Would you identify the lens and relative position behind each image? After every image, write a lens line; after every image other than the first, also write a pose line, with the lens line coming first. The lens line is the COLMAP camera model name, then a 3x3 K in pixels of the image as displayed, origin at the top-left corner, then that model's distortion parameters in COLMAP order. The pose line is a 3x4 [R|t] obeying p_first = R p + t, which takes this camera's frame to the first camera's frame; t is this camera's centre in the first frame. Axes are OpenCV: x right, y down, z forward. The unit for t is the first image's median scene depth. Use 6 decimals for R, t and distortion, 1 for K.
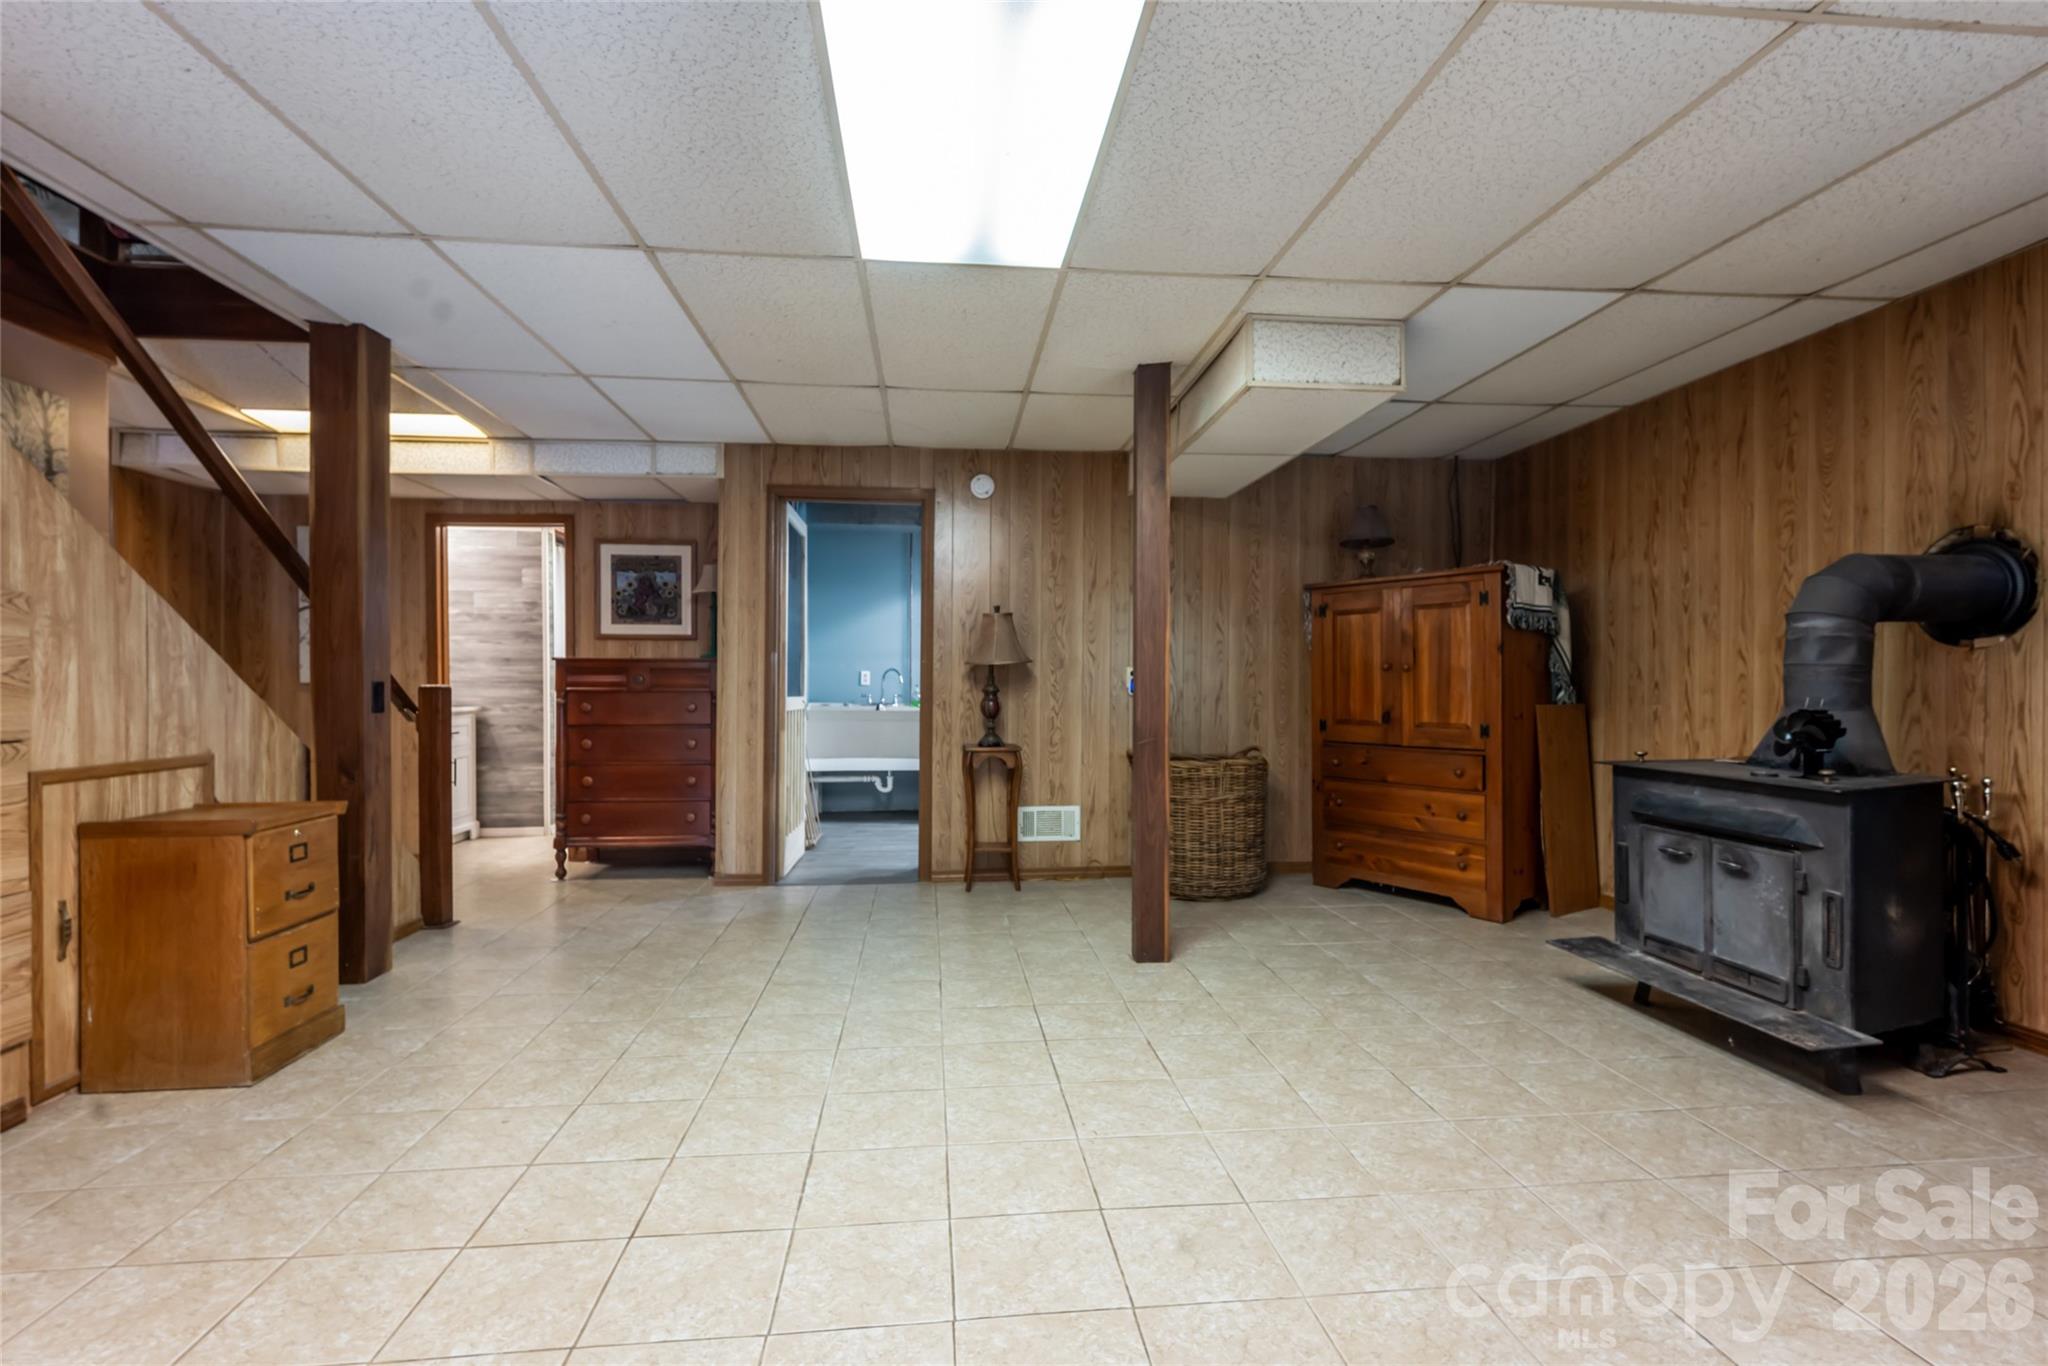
lens RADIAL K [[944.5, 0, 1025.2], [0, 944.5, 673.8], [0, 0, 1]] dist [-0.003332, -0.001145]
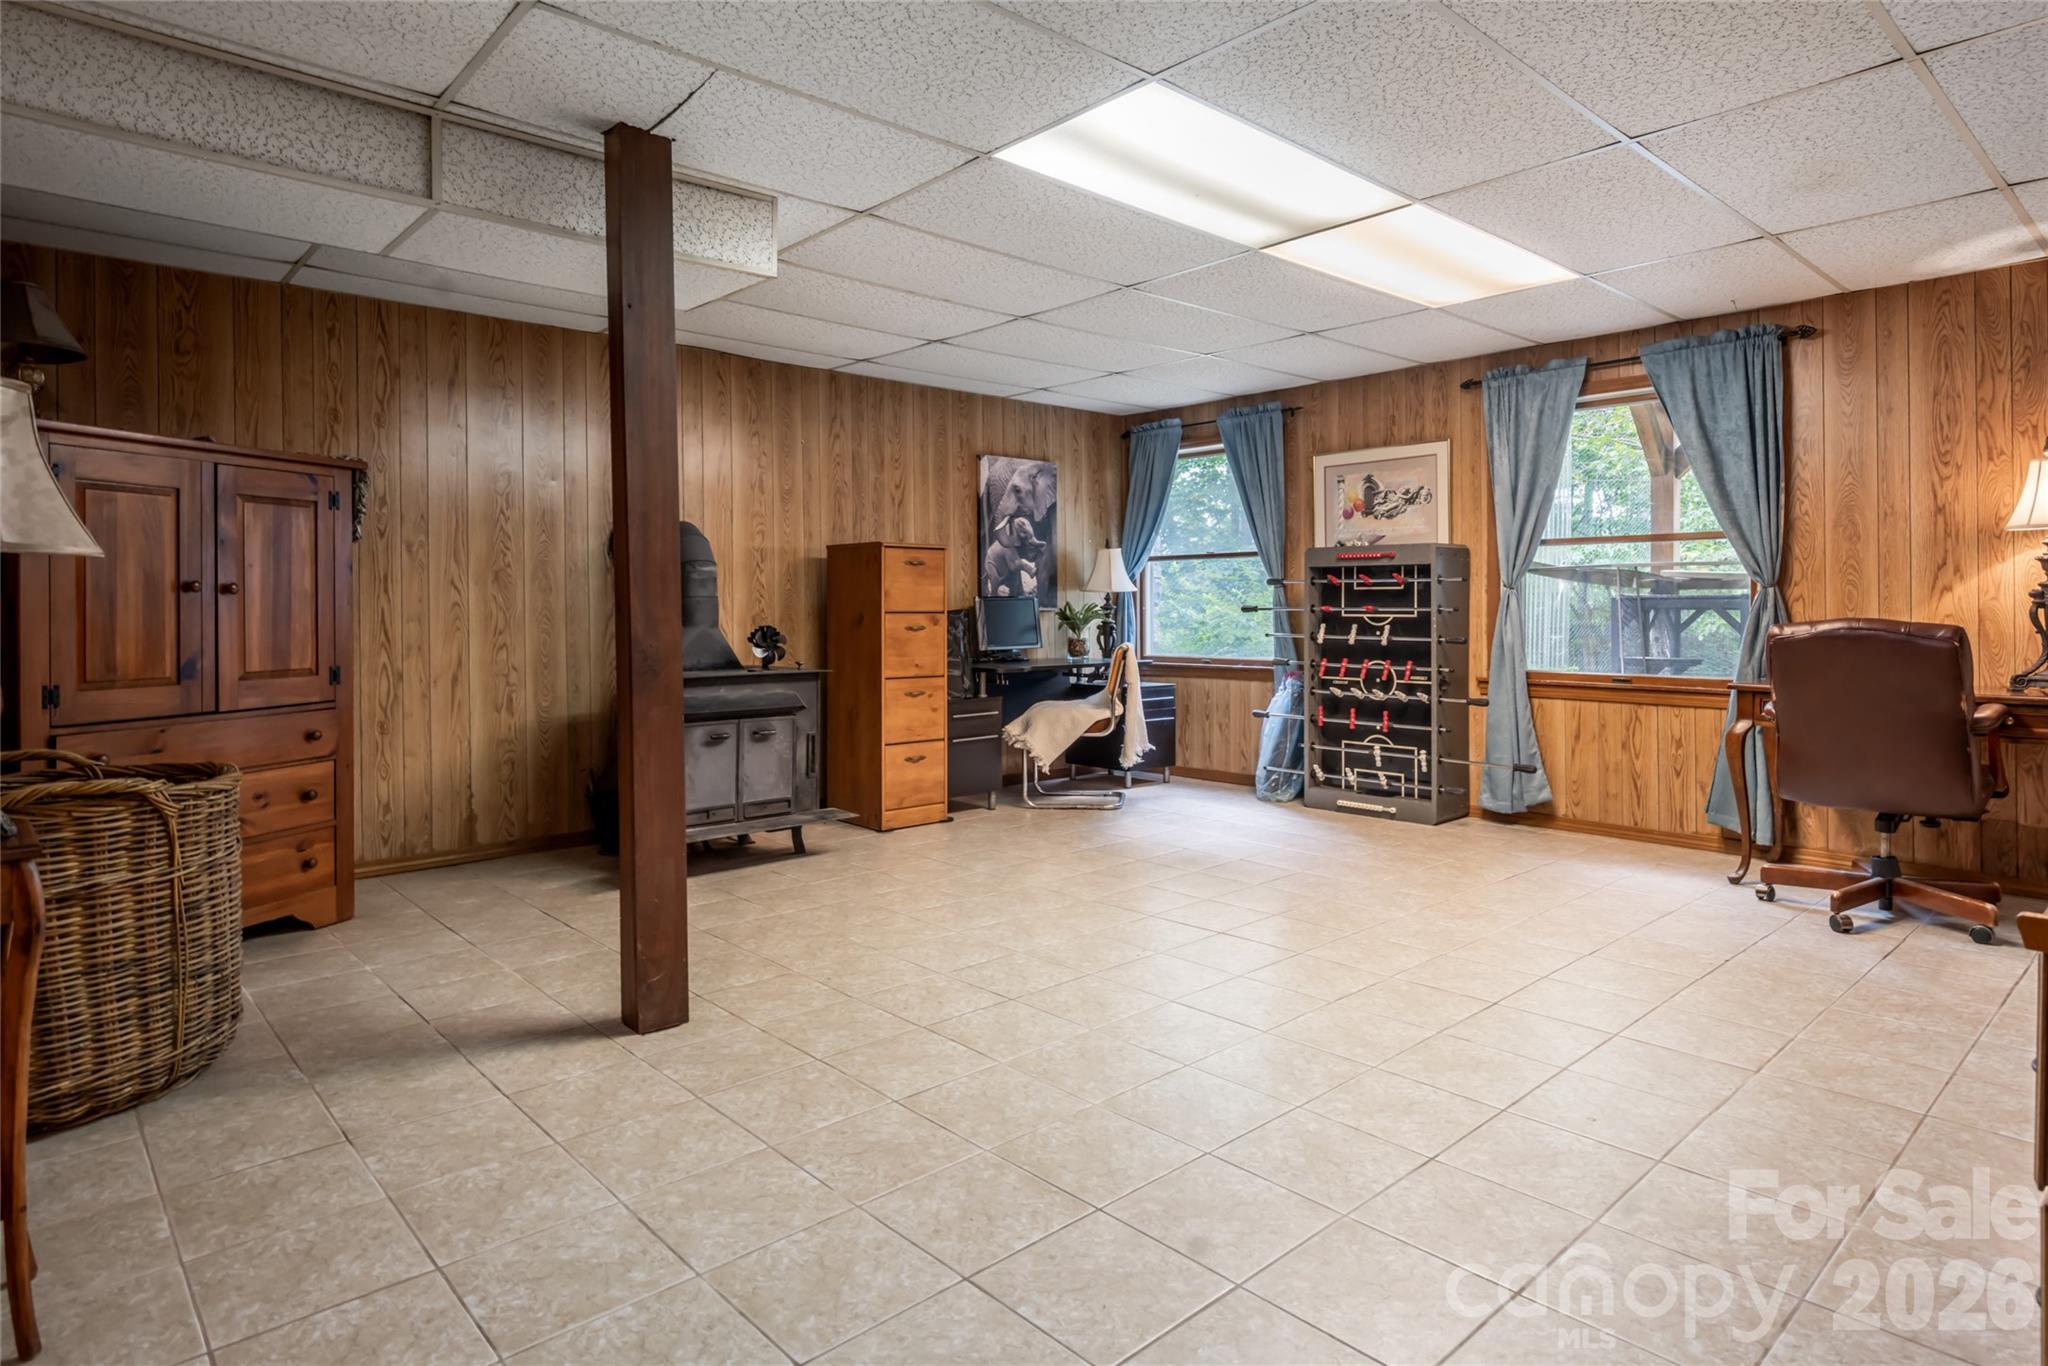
lens RADIAL K [[1124.1, 0, 1027.1], [0, 1124.1, 614.5], [0, 0, 1]] dist [-0.003436, 0.000268]
pose [[-0.589583, -0.003558, 0.807700, -0.815730], [-0.002058, 0.999994, 0.002903, 0.011283], [-0.807706, 0.000049, -0.589586, 1.534949]]
